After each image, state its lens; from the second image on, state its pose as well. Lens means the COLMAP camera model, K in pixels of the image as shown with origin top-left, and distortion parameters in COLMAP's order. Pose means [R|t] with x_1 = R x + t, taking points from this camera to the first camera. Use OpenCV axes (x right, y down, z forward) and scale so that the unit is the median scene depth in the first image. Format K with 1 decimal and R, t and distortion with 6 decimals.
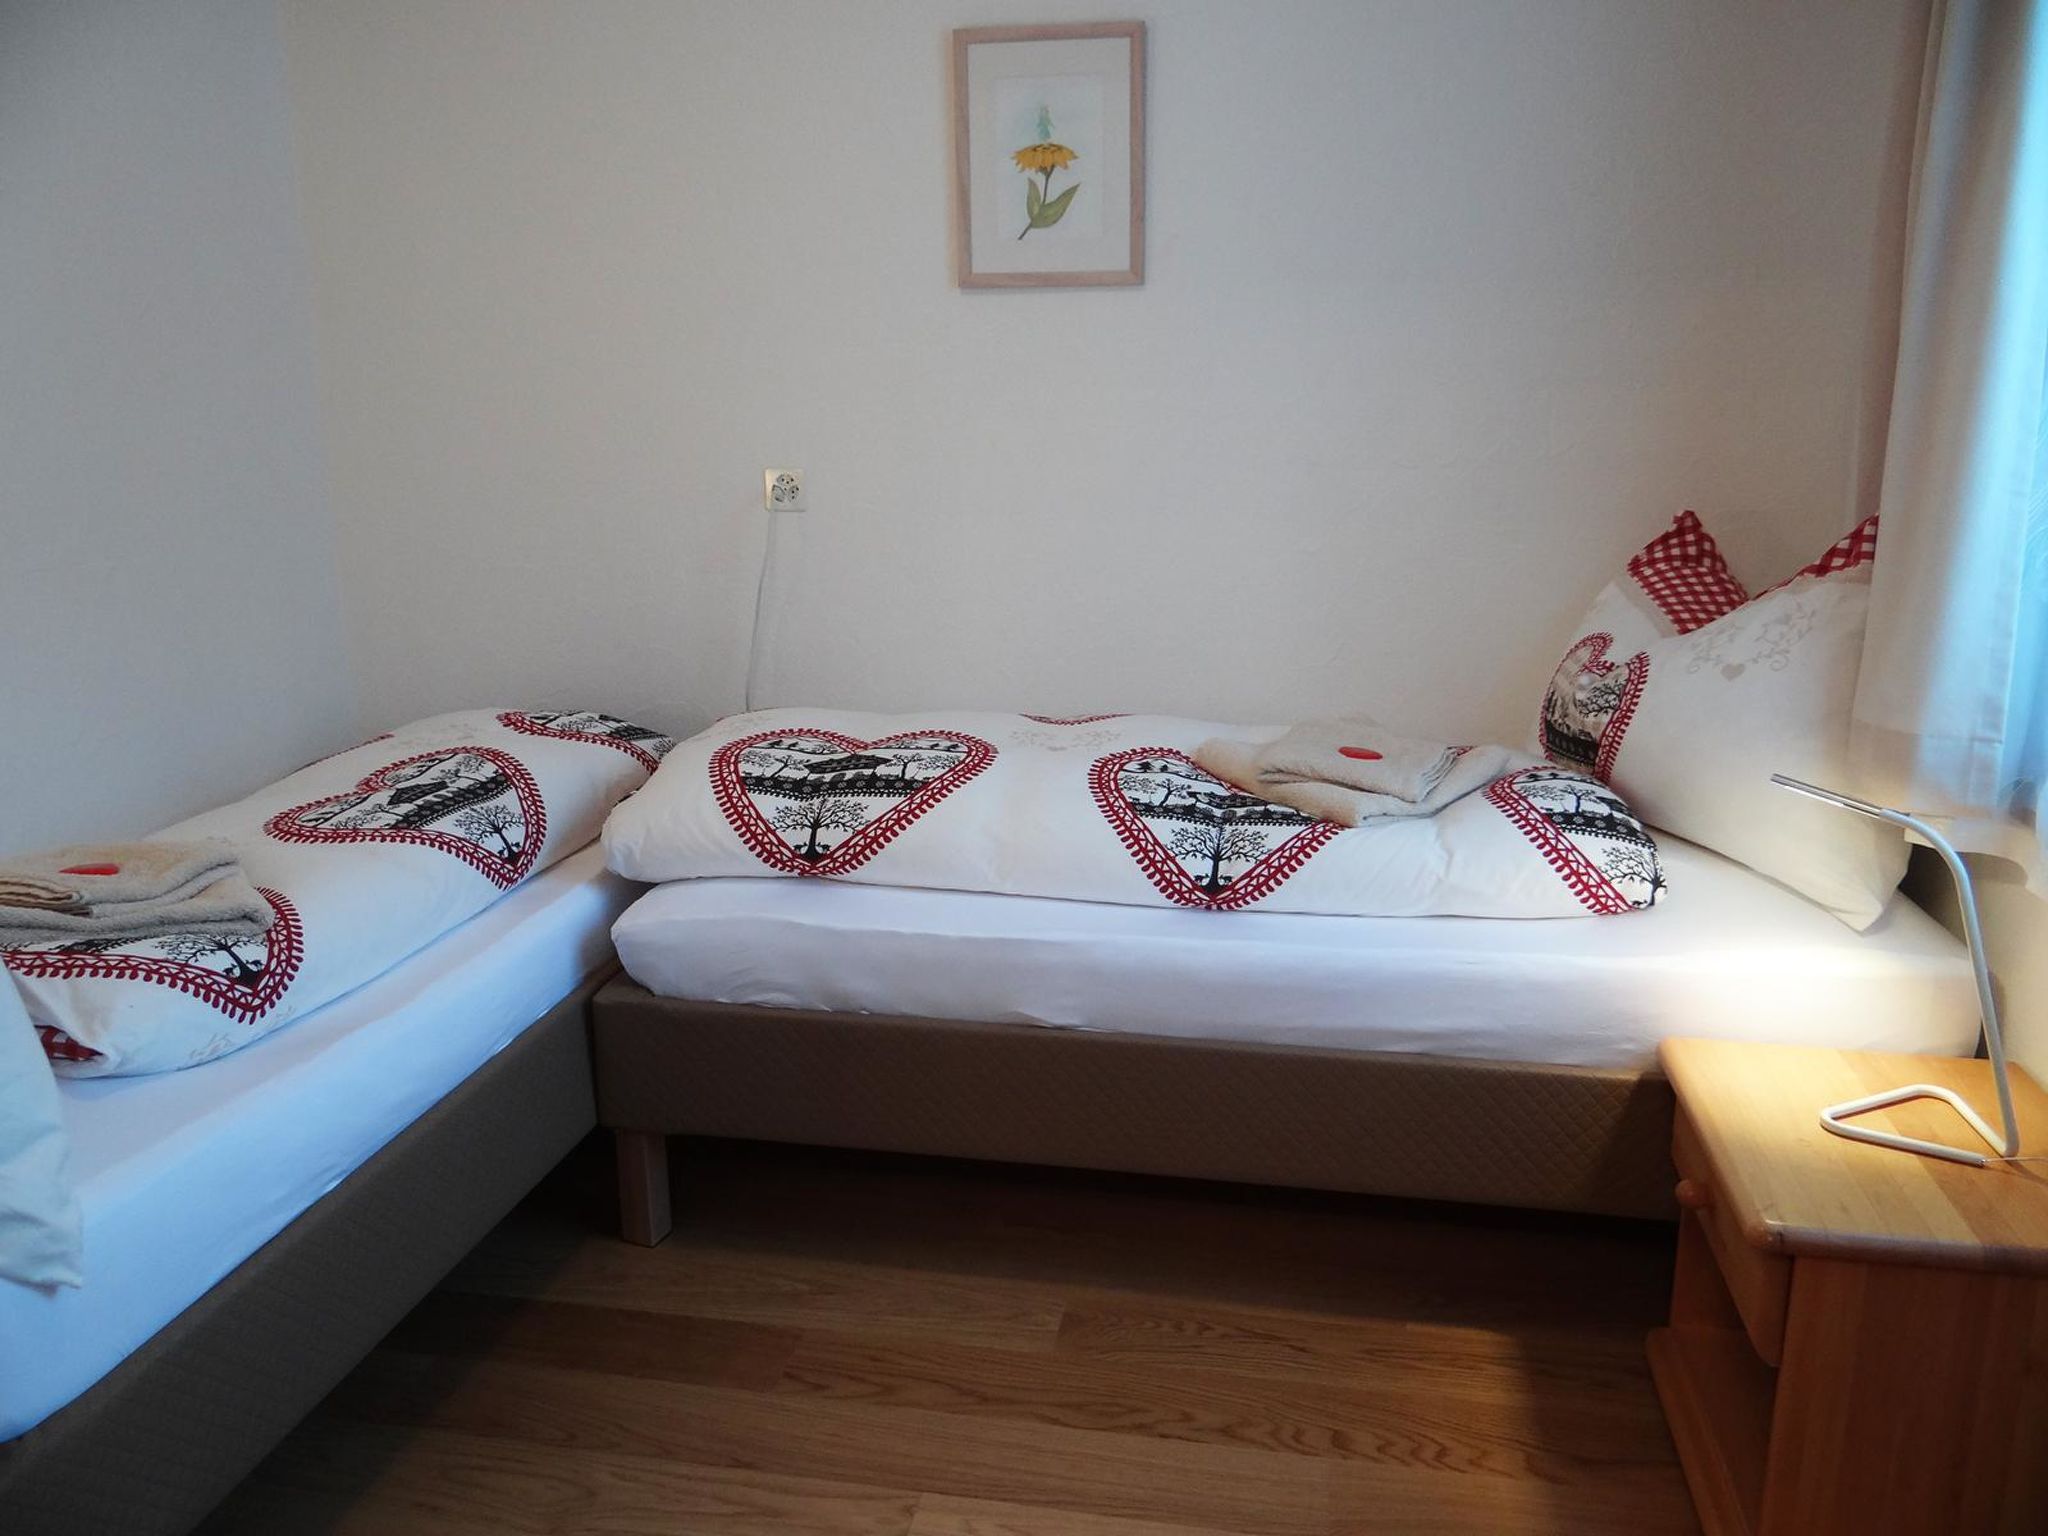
lens RADIAL K [[1614.9, 0, 1025.4], [0, 1614.9, 766.6], [0, 0, 1]] dist [0.007544, -0.001444]
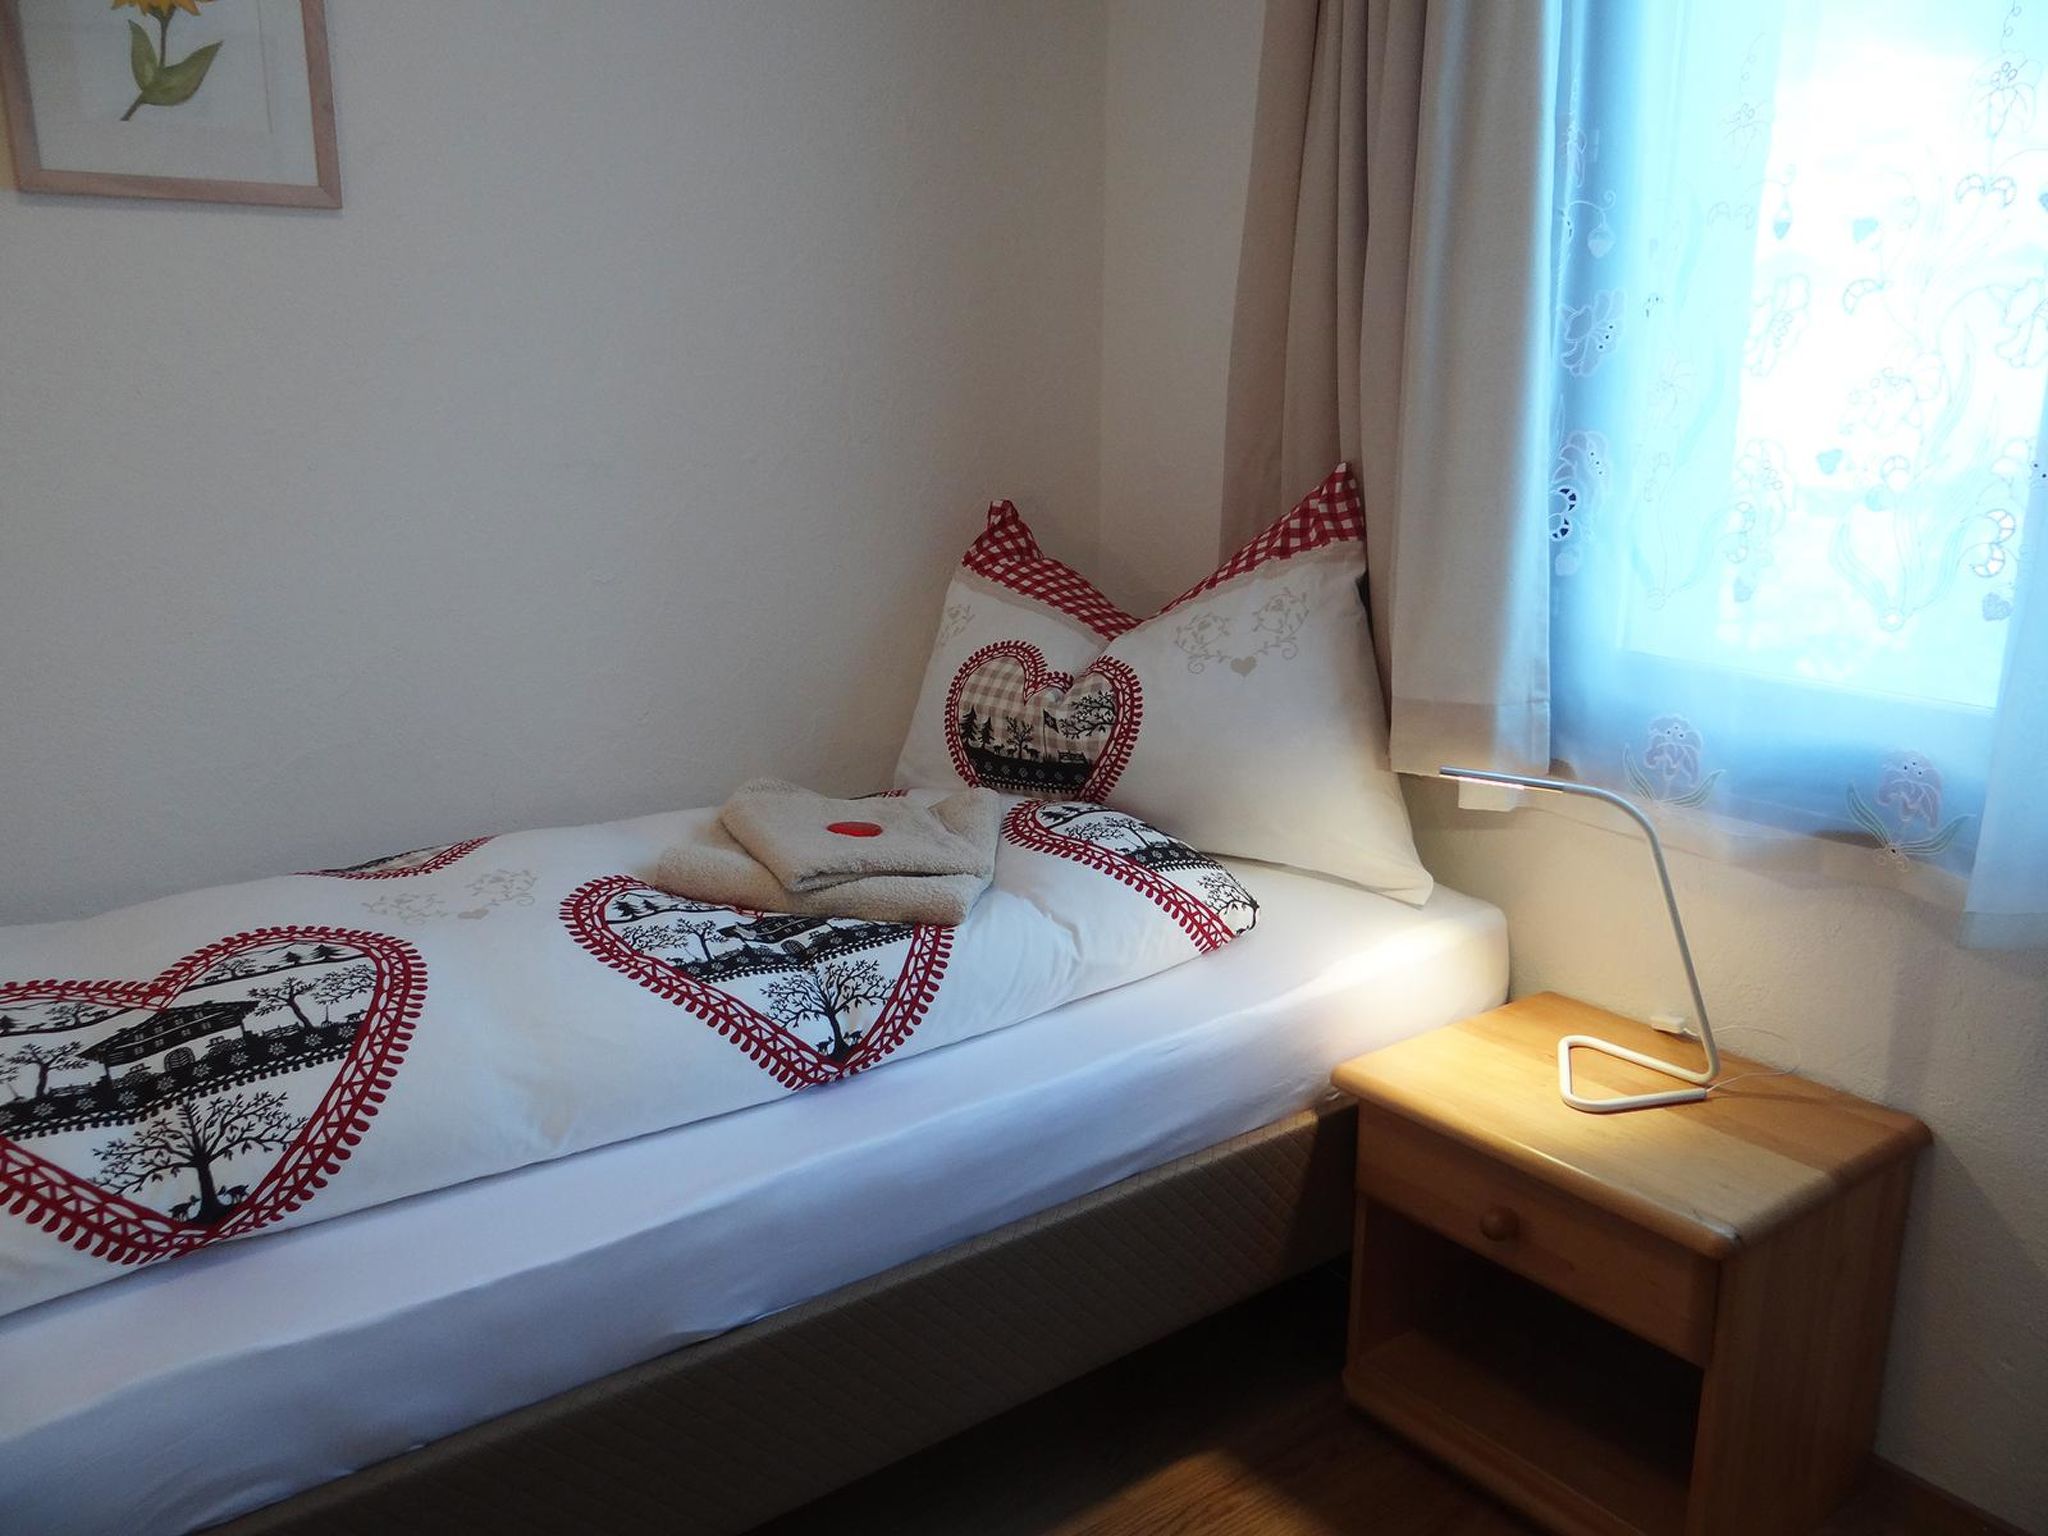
lens RADIAL K [[1614.9, 0, 1016.3], [0, 1614.9, 769.5], [0, 0, 1]] dist [0.007544, -0.001444]
pose [[0.677853, -0.173294, 0.714482, -0.322120], [0.169104, 0.982517, 0.077870, -0.091765], [-0.715485, 0.068038, 0.695307, 0.429812]]
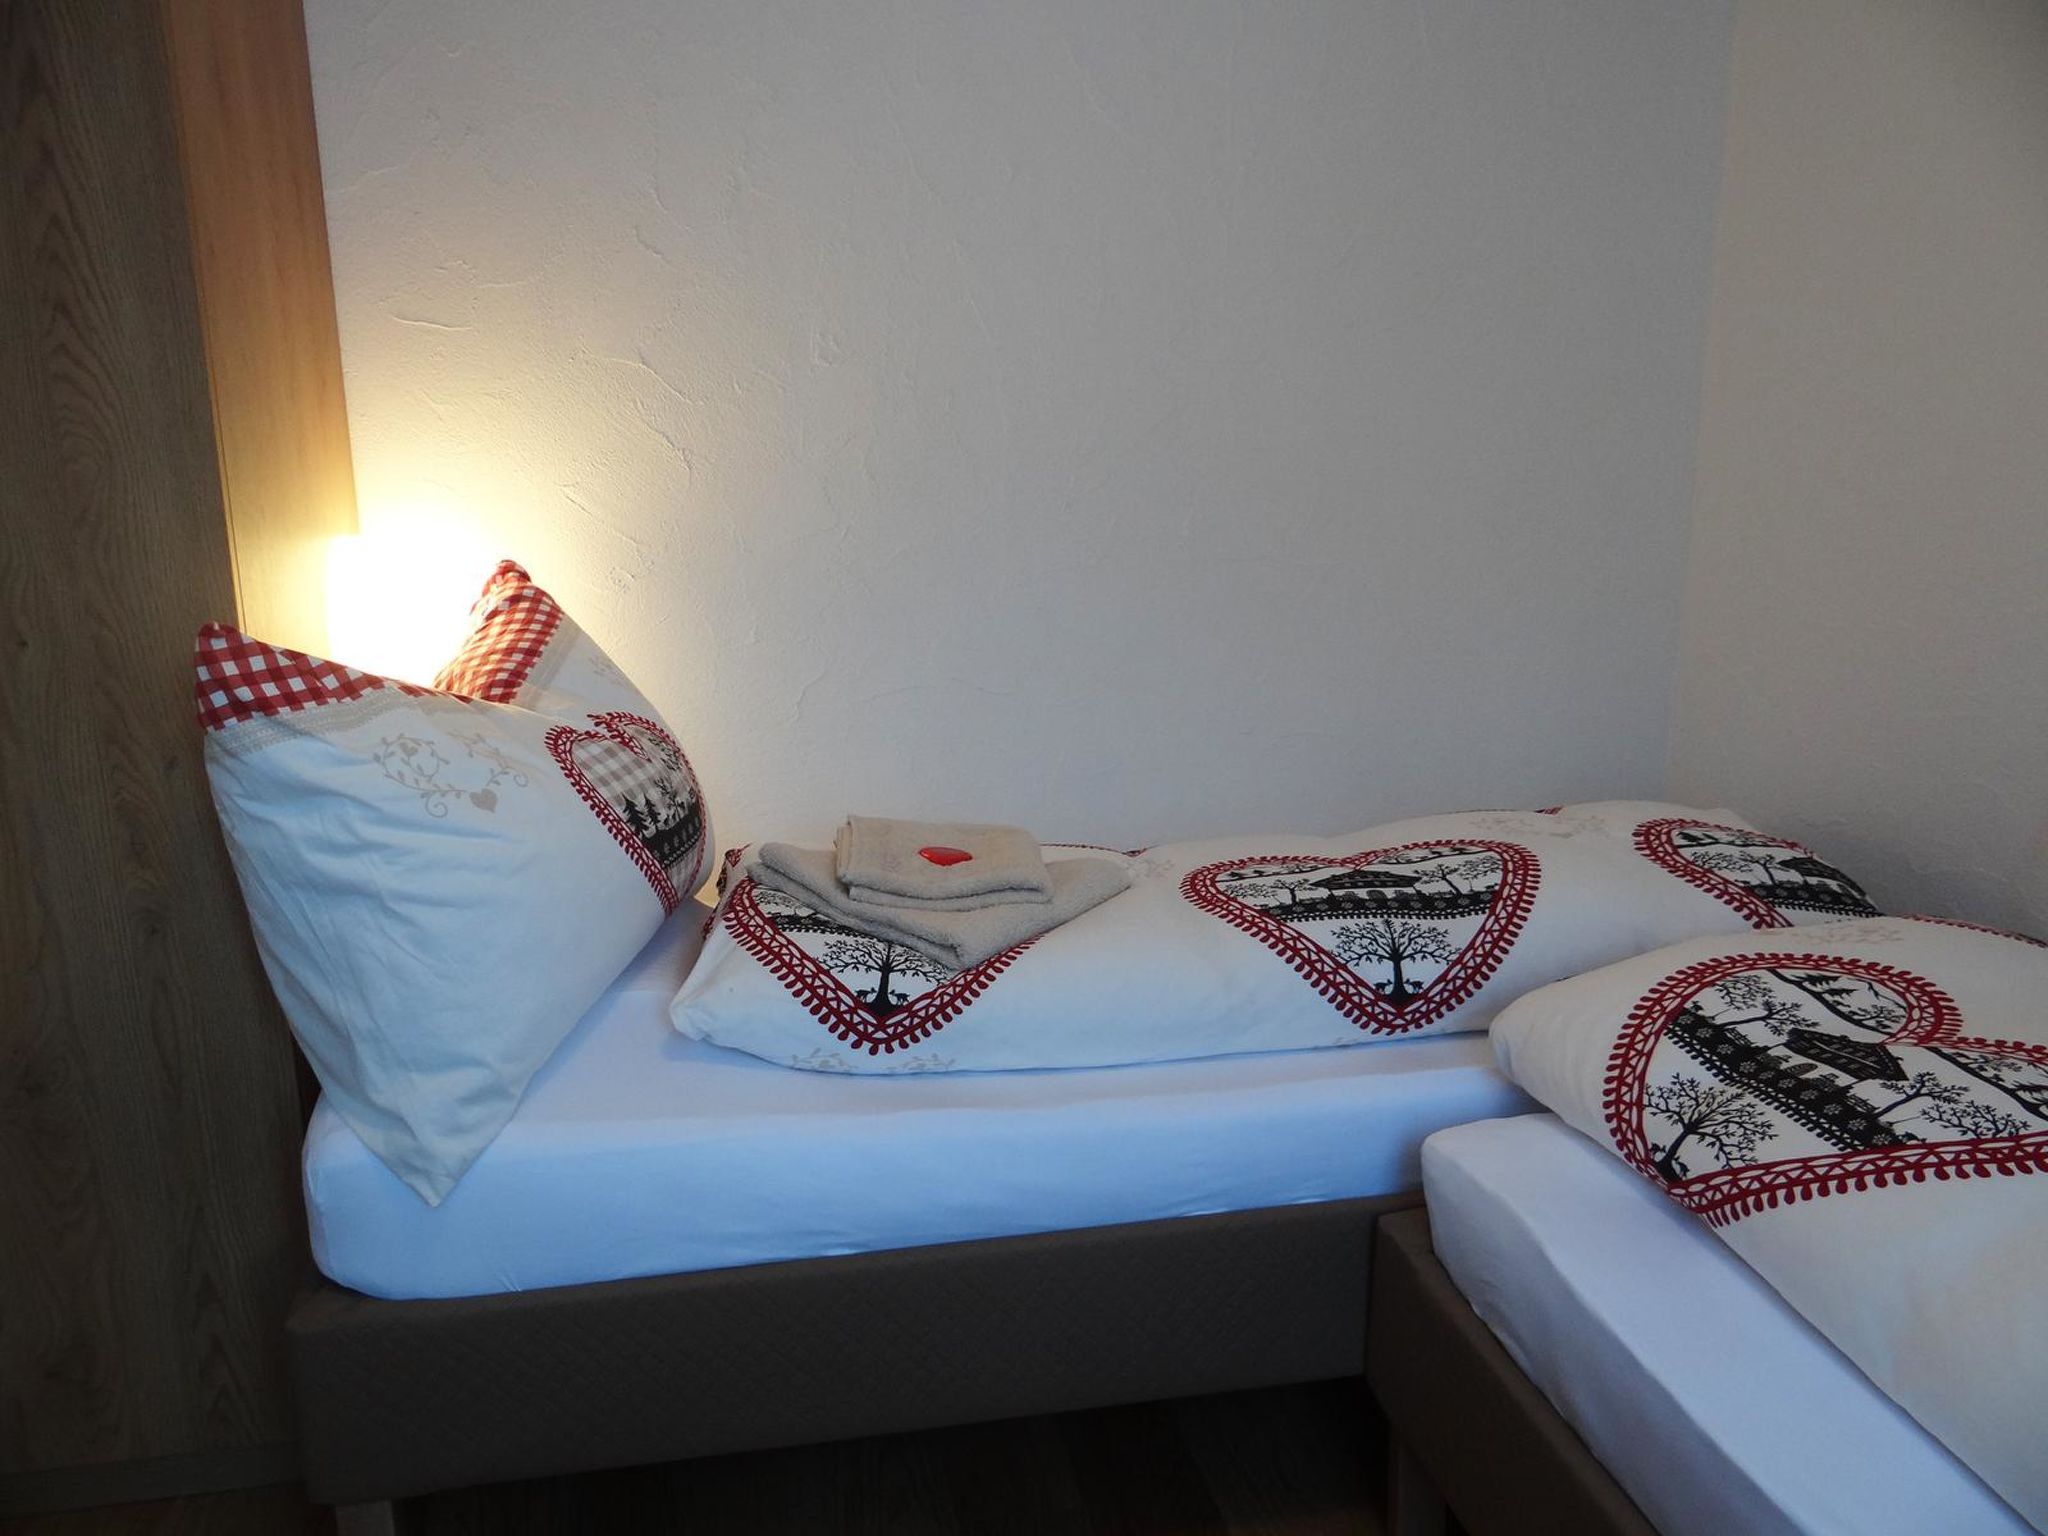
lens RADIAL K [[1614.9, 0, 1030.4], [0, 1614.9, 770.0], [0, 0, 1]] dist [0.007544, -0.001444]
pose [[0.376260, 0.229838, -0.897554, 0.296152], [-0.217955, 0.963514, 0.155360, -0.135822], [0.900513, 0.137171, 0.412626, 0.532208]]
